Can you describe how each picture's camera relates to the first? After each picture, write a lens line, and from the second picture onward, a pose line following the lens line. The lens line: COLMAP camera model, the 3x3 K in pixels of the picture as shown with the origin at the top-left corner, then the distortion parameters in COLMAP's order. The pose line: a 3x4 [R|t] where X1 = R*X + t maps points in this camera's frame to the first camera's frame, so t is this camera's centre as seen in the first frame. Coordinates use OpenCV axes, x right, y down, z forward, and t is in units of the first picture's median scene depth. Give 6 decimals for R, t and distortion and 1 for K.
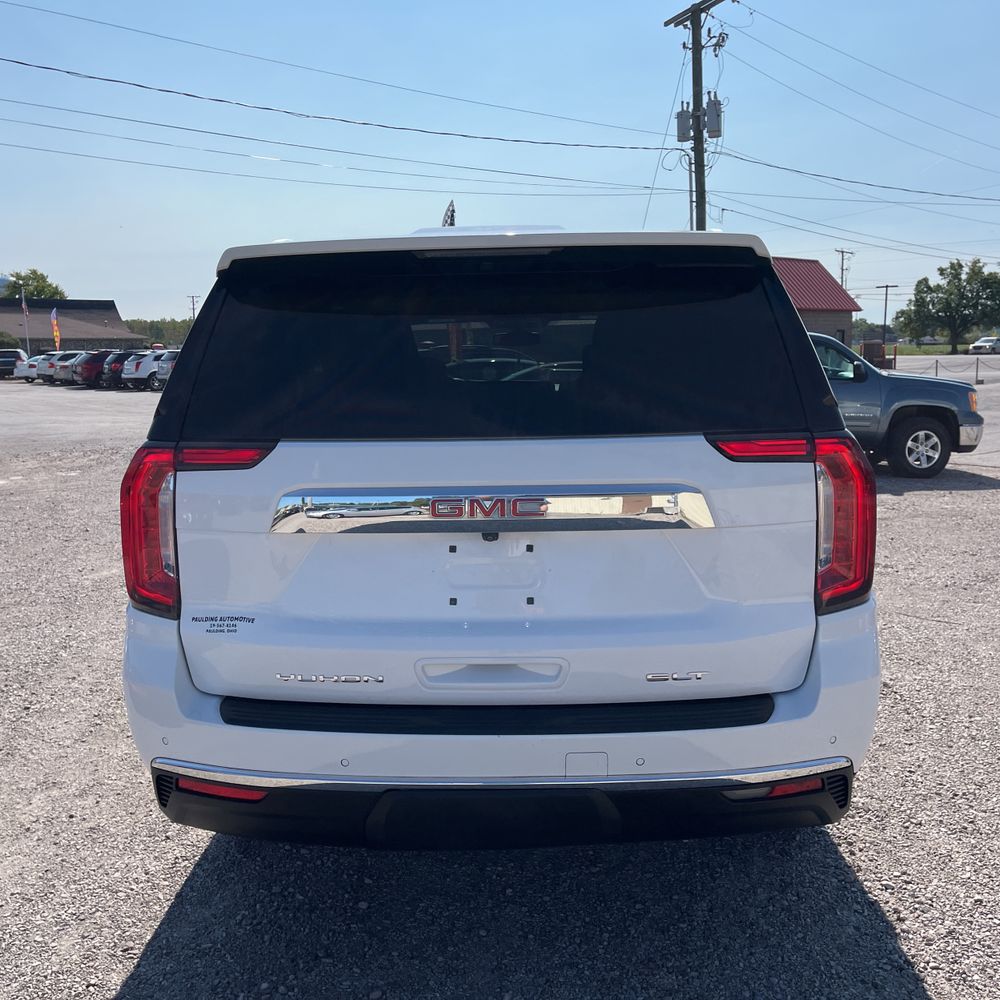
lens RADIAL K [[1015.1, 0, 493.1], [0, 1015.1, 525.2], [0, 0, 1]] dist [0.025823, 0.000000]
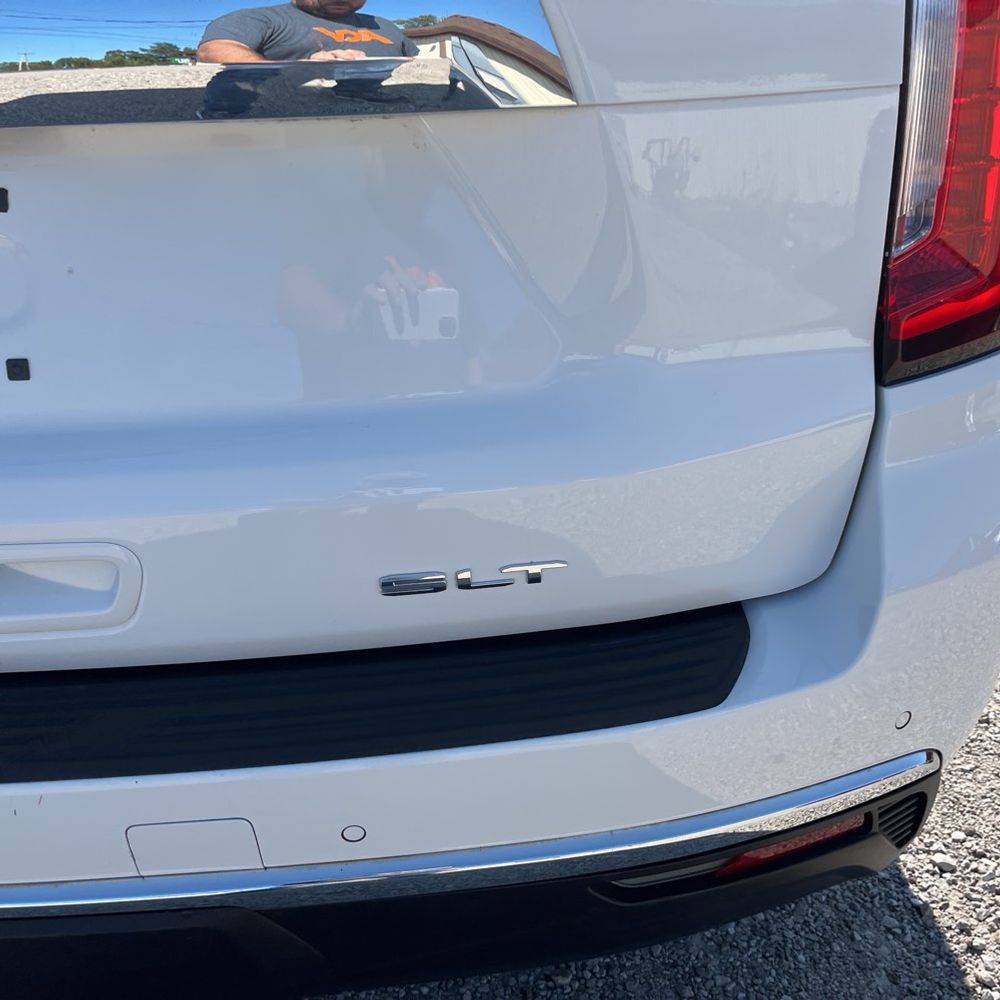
lens RADIAL K [[1015.1, 0, 477.7], [0, 1015.1, 520.5], [0, 0, 1]] dist [0.025823, 0.000000]
pose [[0.999569, -0.029366, 0.000539, 0.122706], [0.028520, 0.974826, 0.221135, 0.035863], [-0.007019, -0.221024, 0.975243, 0.444990]]
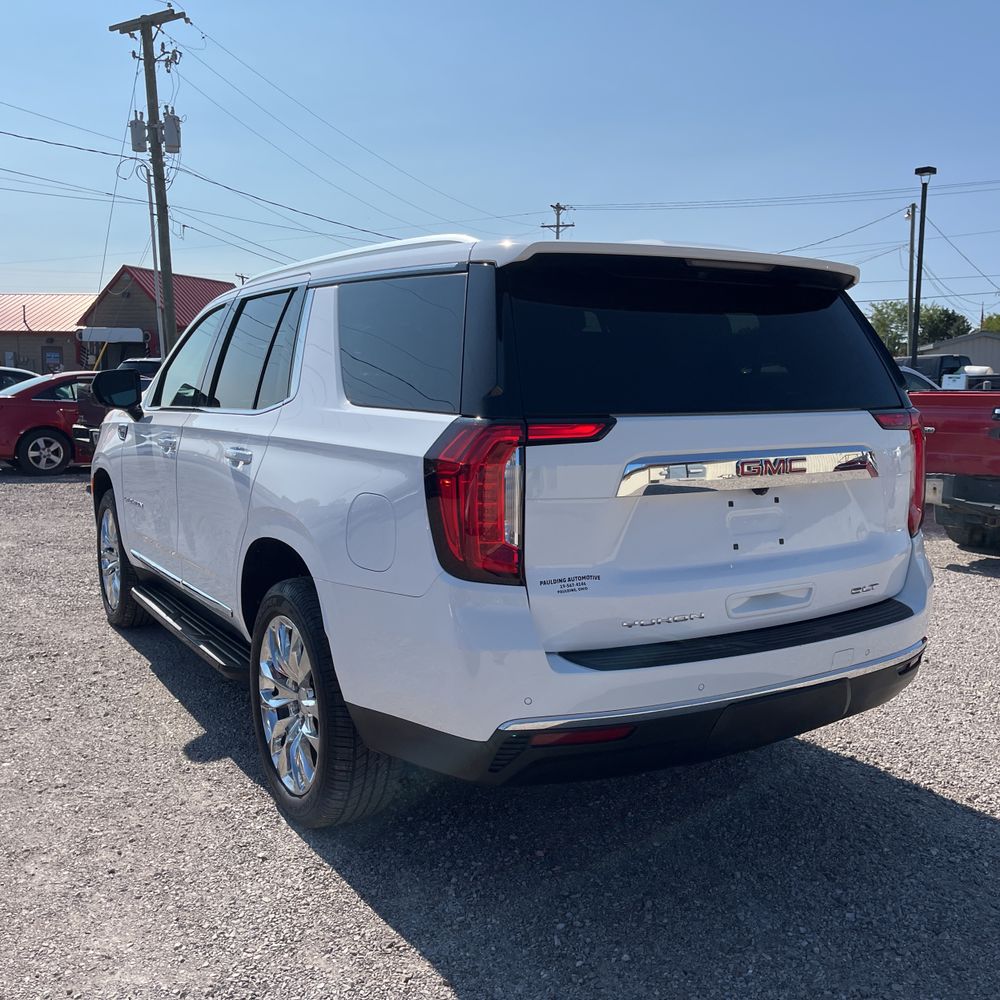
lens RADIAL K [[1015.1, 0, 513.9], [0, 1015.1, 505.0], [0, 0, 1]] dist [0.025823, 0.000000]
pose [[0.826593, -0.050322, 0.560546, -0.651727], [0.072215, 0.997245, -0.016964, 0.018811], [-0.558148, 0.054502, 0.827949, 0.090886]]
